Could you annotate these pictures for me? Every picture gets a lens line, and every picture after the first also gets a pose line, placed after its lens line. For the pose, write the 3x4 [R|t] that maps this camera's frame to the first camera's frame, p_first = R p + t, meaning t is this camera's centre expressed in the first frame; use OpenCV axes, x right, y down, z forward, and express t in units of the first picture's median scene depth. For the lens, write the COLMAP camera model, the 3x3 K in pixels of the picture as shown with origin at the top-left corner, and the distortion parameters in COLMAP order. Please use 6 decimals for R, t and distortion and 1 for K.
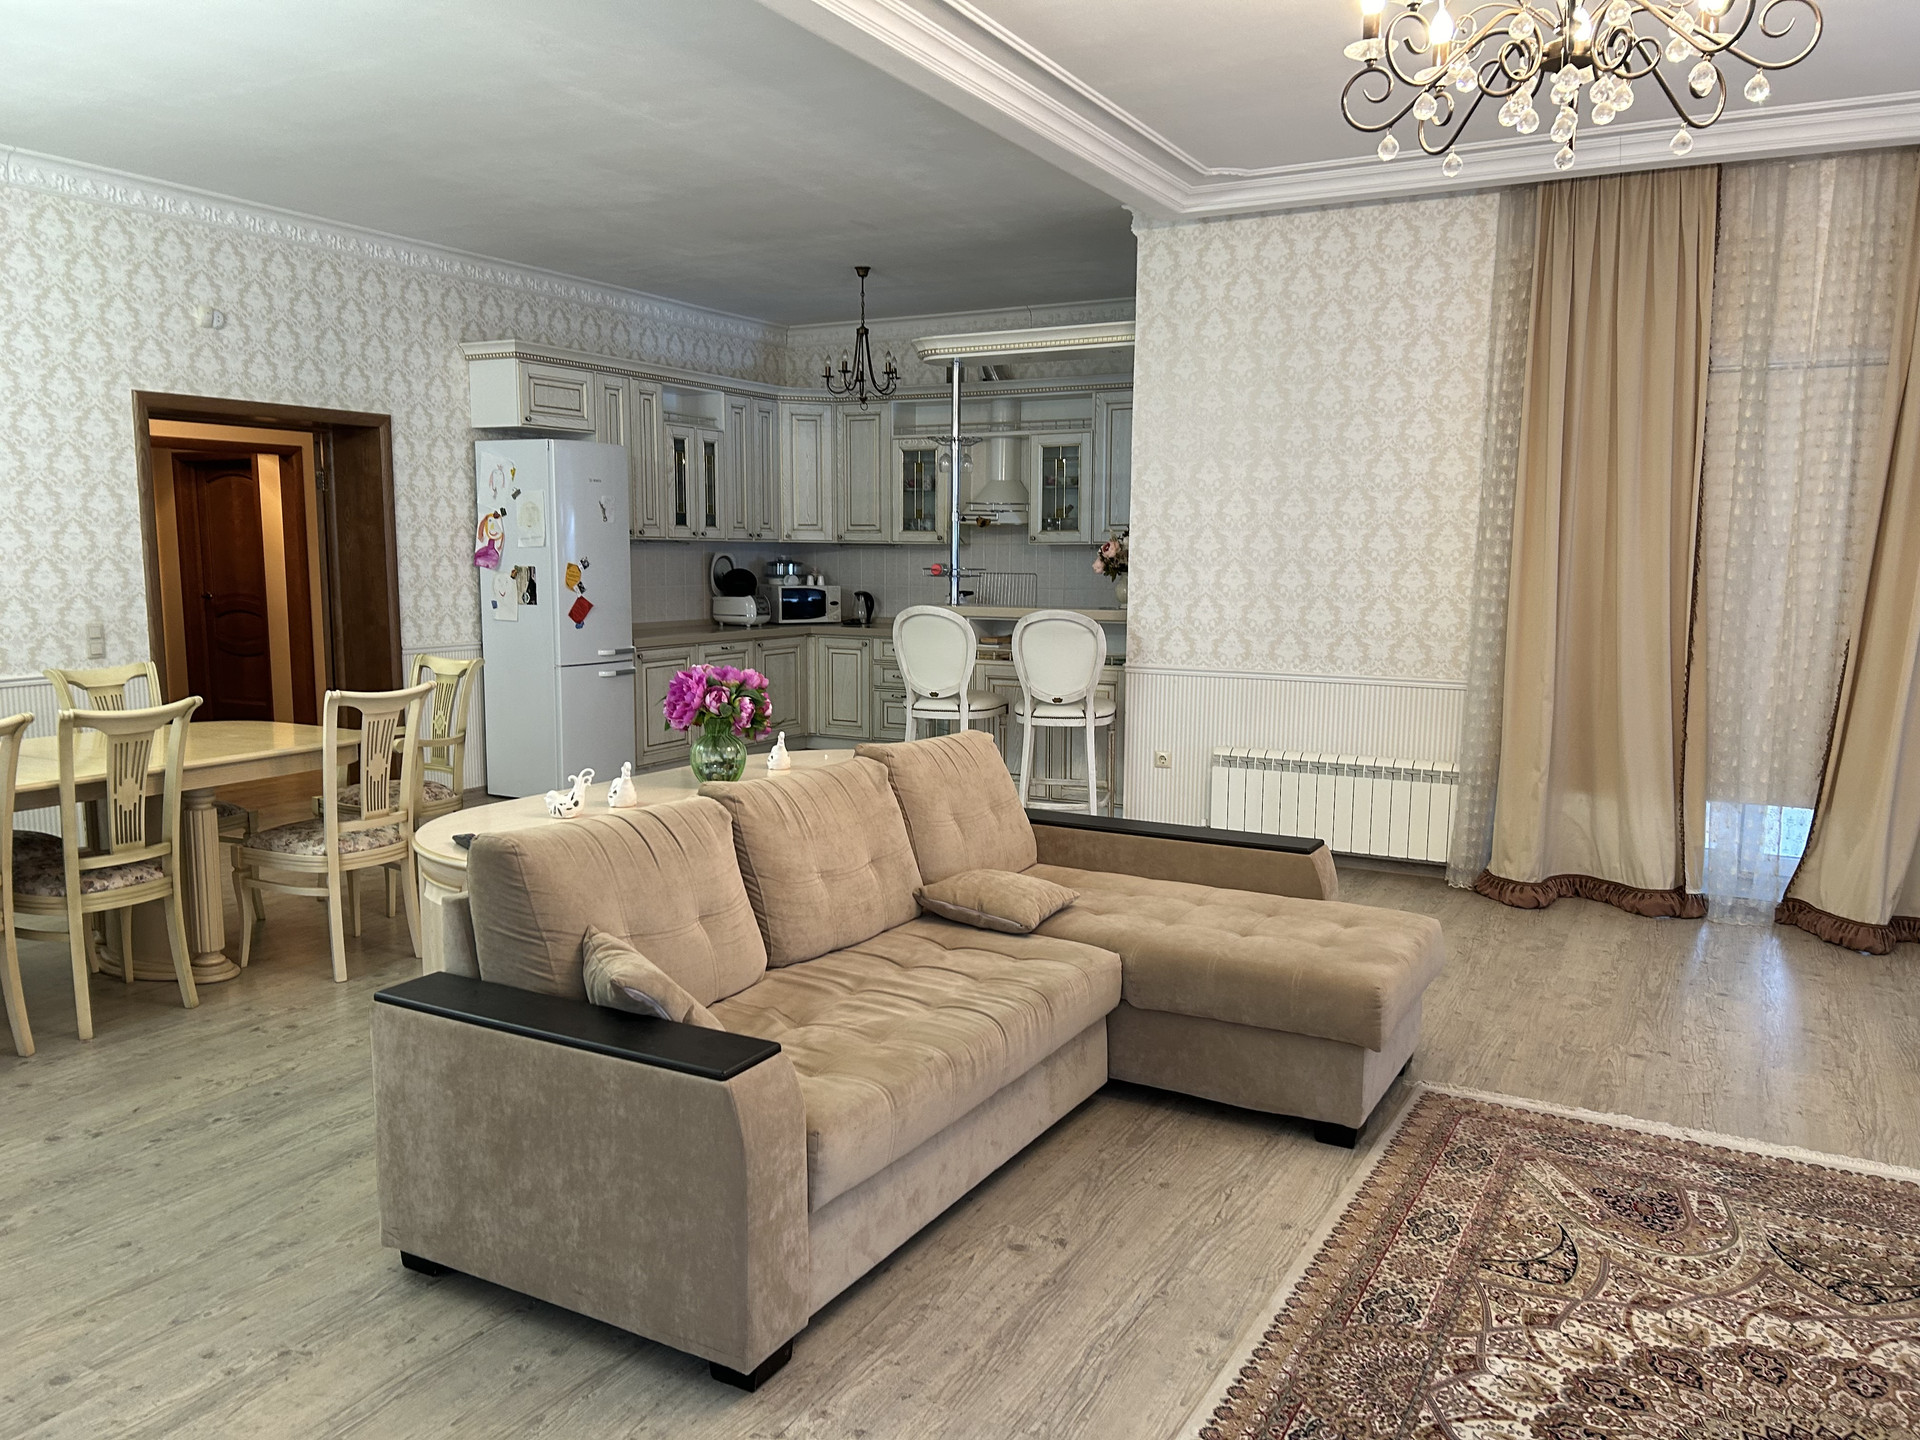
lens RADIAL K [[1448.1, 0, 965.2], [0, 1448.1, 721.3], [0, 0, 1]] dist [0.060412, -0.068255]
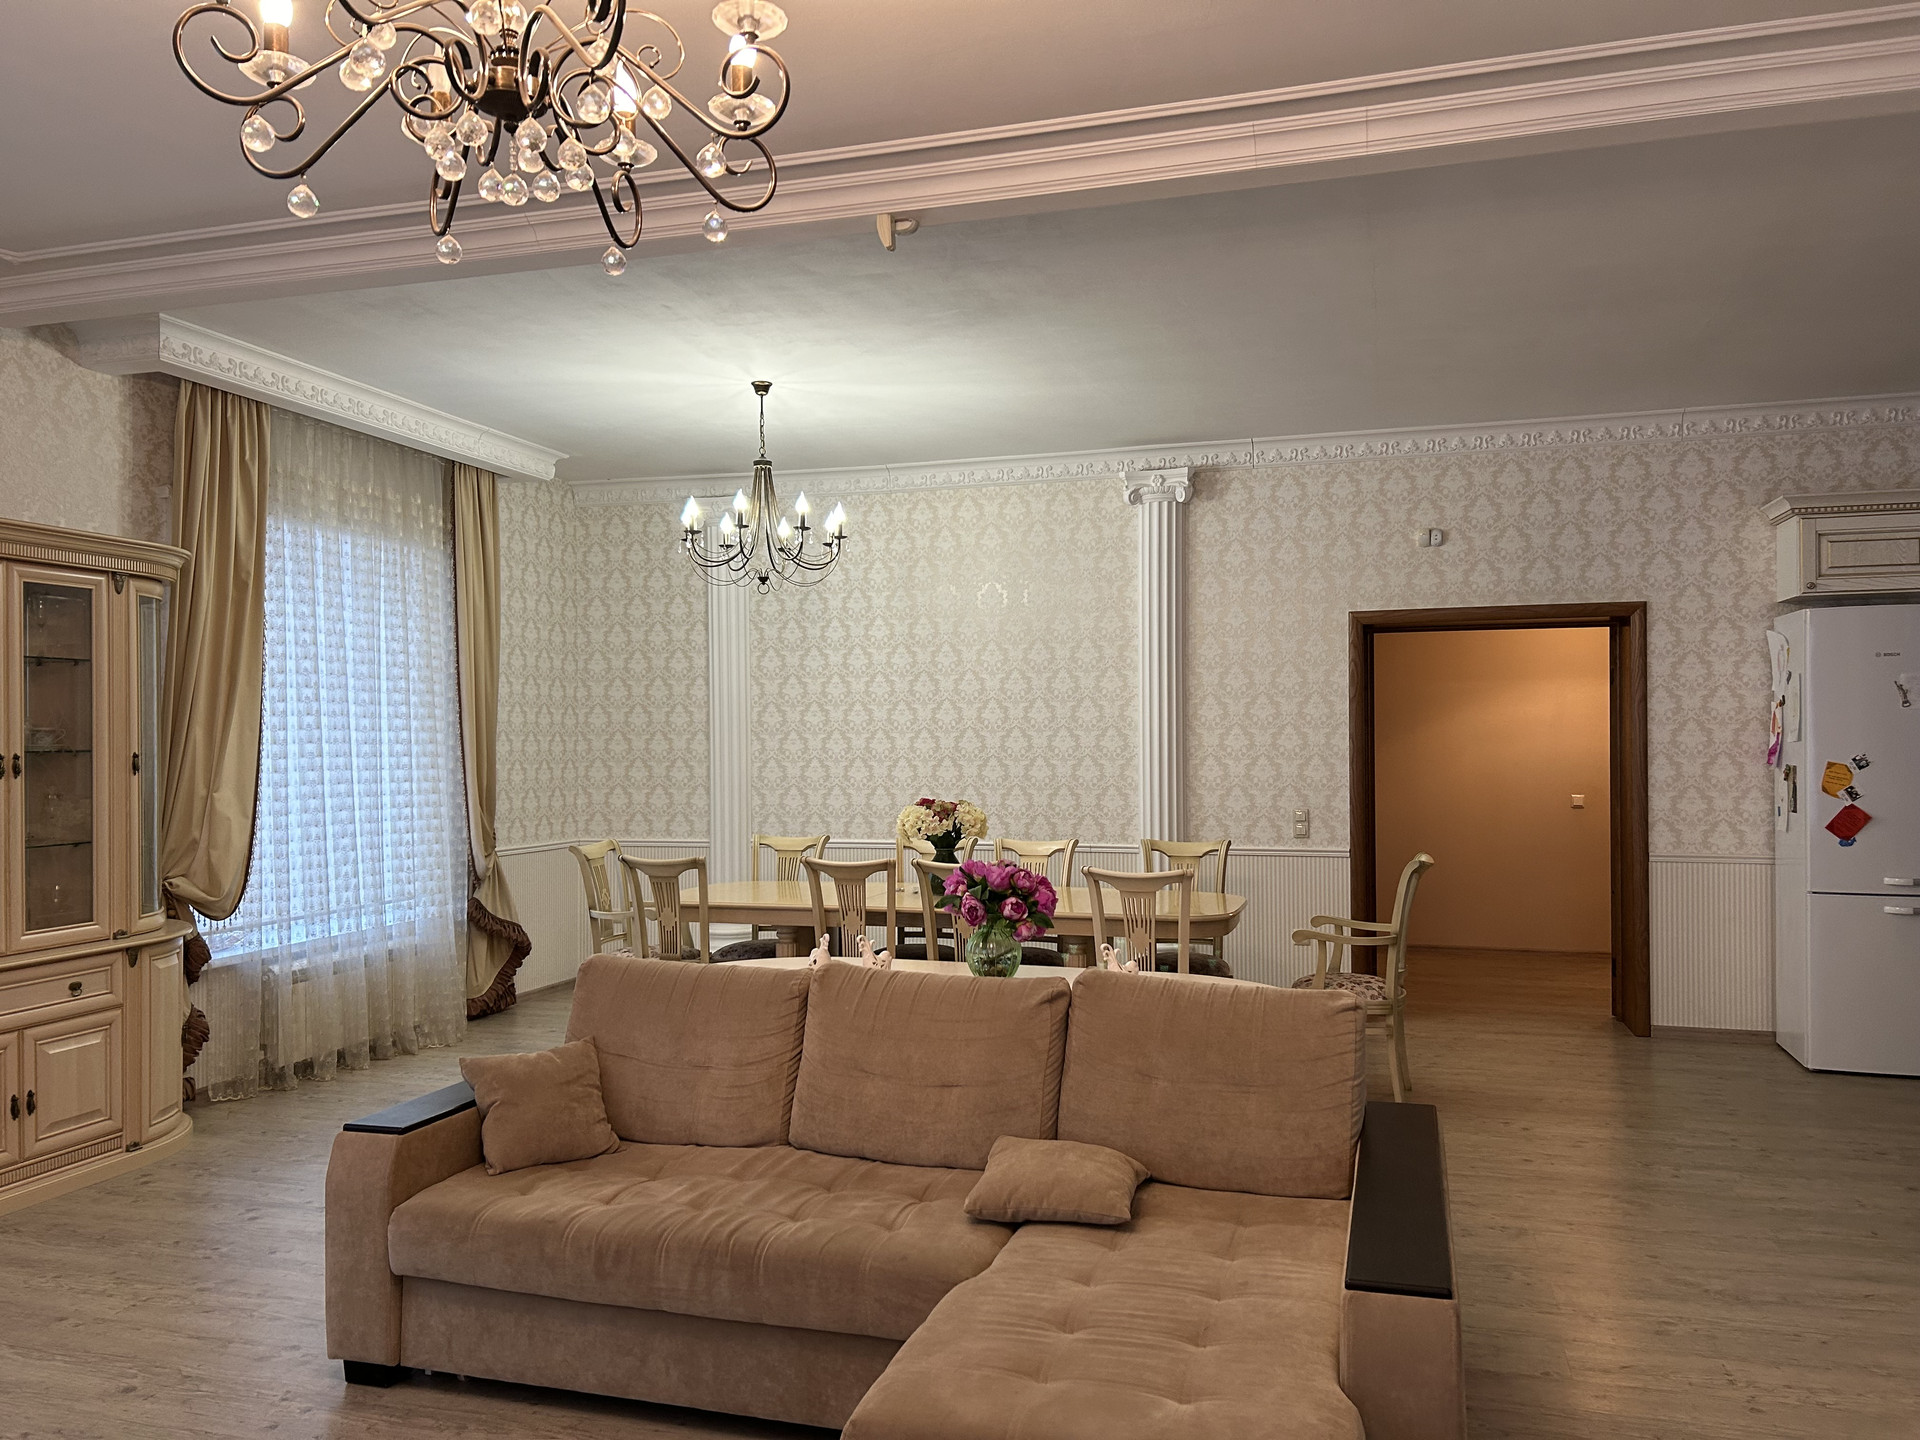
lens RADIAL K [[1448.1, 0, 957.9], [0, 1448.1, 730.7], [0, 0, 1]] dist [0.060412, -0.068255]
pose [[0.202686, -0.011765, -0.979173, 0.451602], [-0.111353, 0.993165, -0.034983, -0.050747], [0.972892, 0.116125, 0.199990, 0.427322]]
